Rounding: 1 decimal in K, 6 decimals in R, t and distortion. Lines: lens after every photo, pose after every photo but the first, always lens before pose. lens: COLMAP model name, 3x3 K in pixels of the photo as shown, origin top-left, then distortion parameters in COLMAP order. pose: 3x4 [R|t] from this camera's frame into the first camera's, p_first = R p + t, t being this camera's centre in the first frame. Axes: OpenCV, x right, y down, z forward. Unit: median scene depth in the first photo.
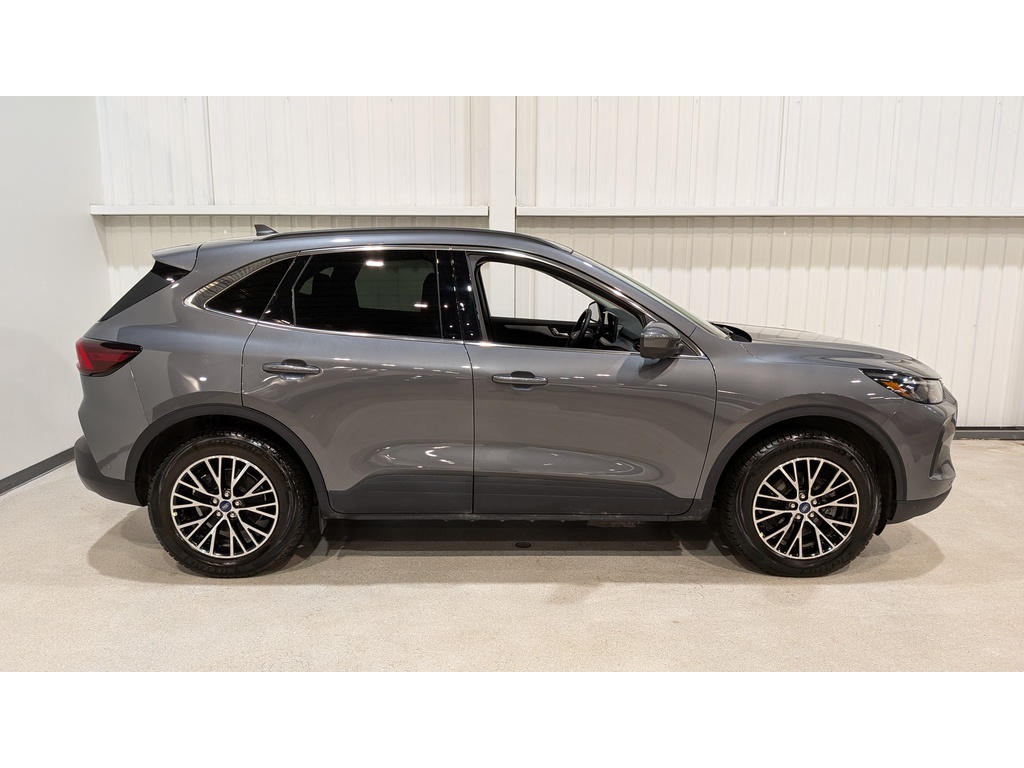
lens RADIAL K [[769.1, 0, 507.4], [0, 769.1, 392.5], [0, 0, 1]] dist [0.029383, -0.050527]
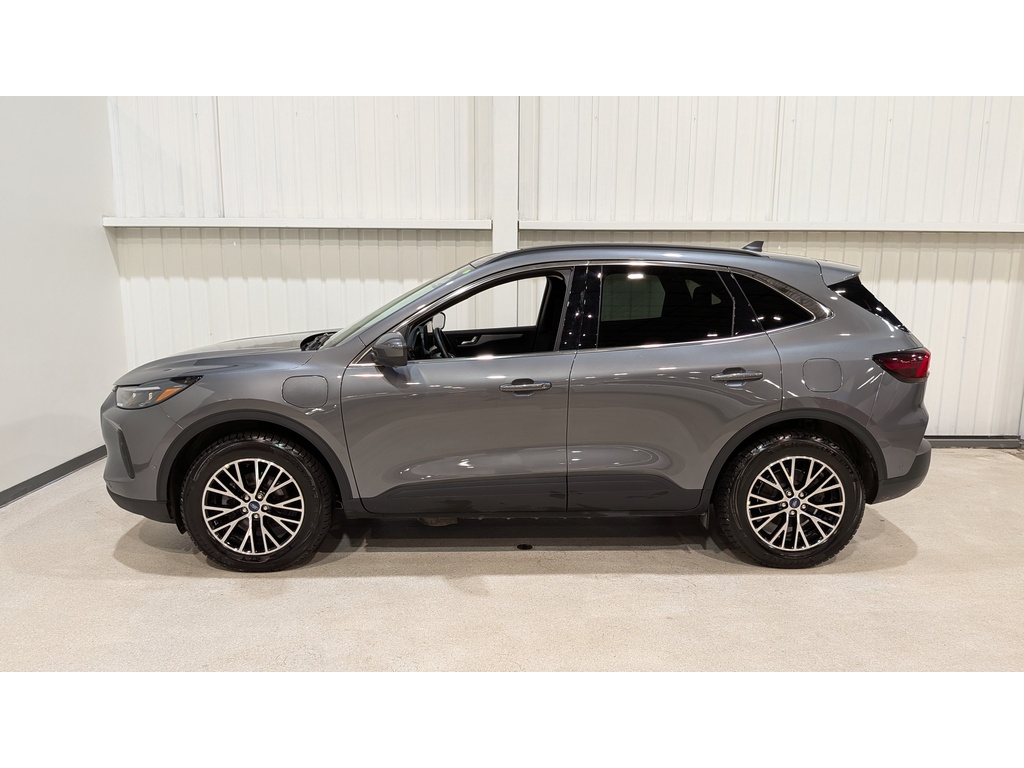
lens RADIAL K [[769.1, 0, 510.7], [0, 769.1, 378.5], [0, 0, 1]] dist [0.029383, -0.050527]
pose [[0.999995, 0.002939, 0.001382, -0.000294], [-0.002895, 0.999524, -0.030730, 0.001303], [-0.001472, 0.030726, 0.999527, -0.024722]]
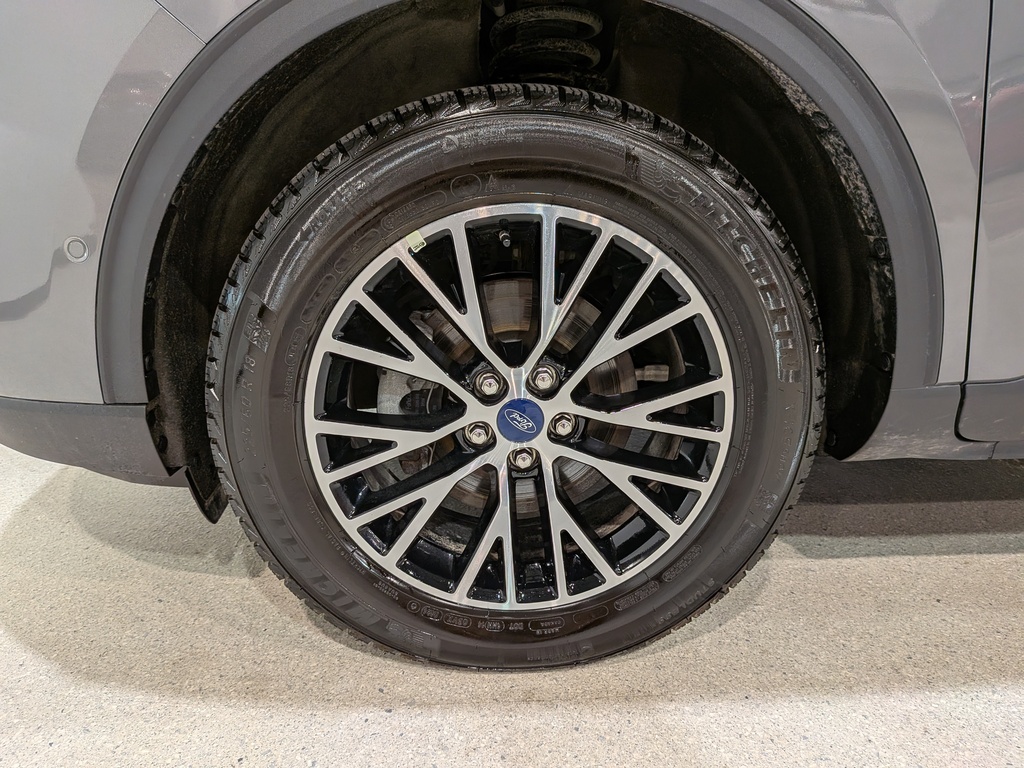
lens RADIAL K [[769.1, 0, 513.8], [0, 769.1, 386.4], [0, 0, 1]] dist [0.029383, -0.050527]
pose [[0.999636, -0.001358, 0.026947, -0.562521], [-0.001923, 0.992608, 0.121353, 0.161579], [-0.026912, -0.121361, 0.992244, 1.254494]]
